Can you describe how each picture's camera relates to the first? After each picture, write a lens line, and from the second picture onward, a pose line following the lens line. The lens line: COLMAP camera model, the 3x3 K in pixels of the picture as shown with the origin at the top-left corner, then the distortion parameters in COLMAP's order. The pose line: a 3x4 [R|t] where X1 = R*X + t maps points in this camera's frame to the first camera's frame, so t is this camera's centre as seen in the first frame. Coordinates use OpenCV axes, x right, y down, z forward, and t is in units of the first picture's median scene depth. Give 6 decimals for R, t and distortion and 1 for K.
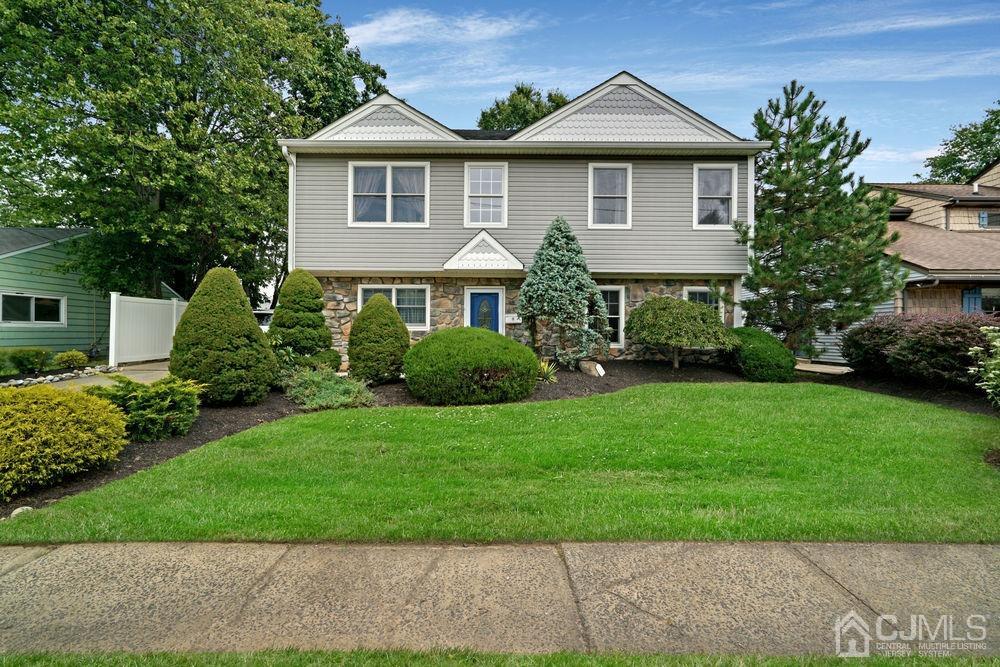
lens RADIAL K [[446.1, 0, 500.0], [0, 446.1, 333.5], [0, 0, 1]] dist [-0.000145, 0.000060]
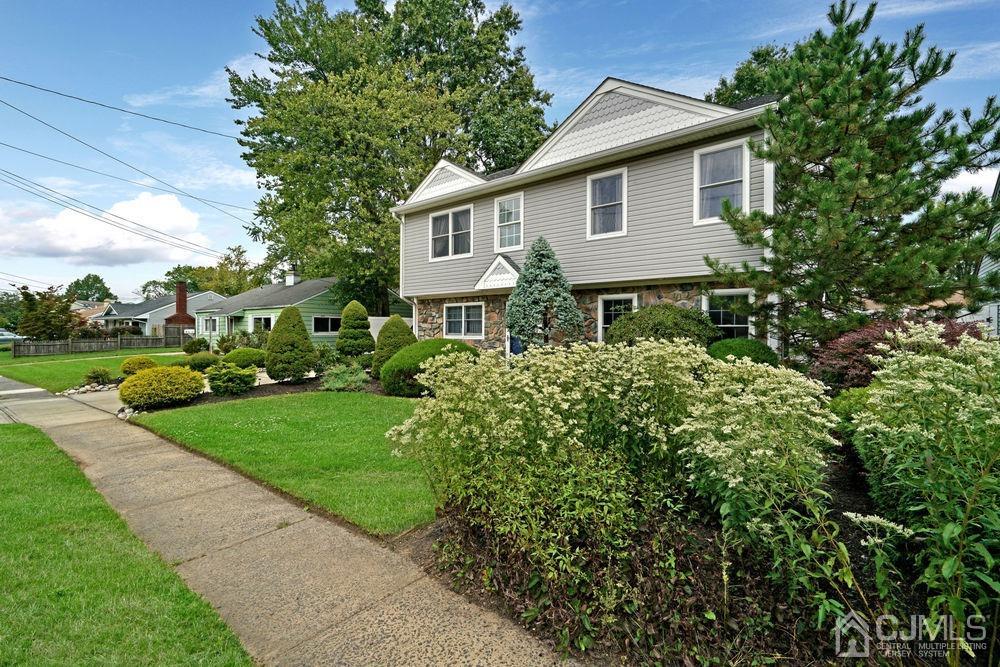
lens RADIAL K [[456.6, 0, 500.1], [0, 456.6, 336.6], [0, 0, 1]] dist [-0.000328, 0.000384]
pose [[0.772761, 0.002198, -0.634694, 0.707388], [0.000463, 0.999992, 0.004028, -0.019956], [0.634698, -0.003406, 0.772753, 0.066415]]
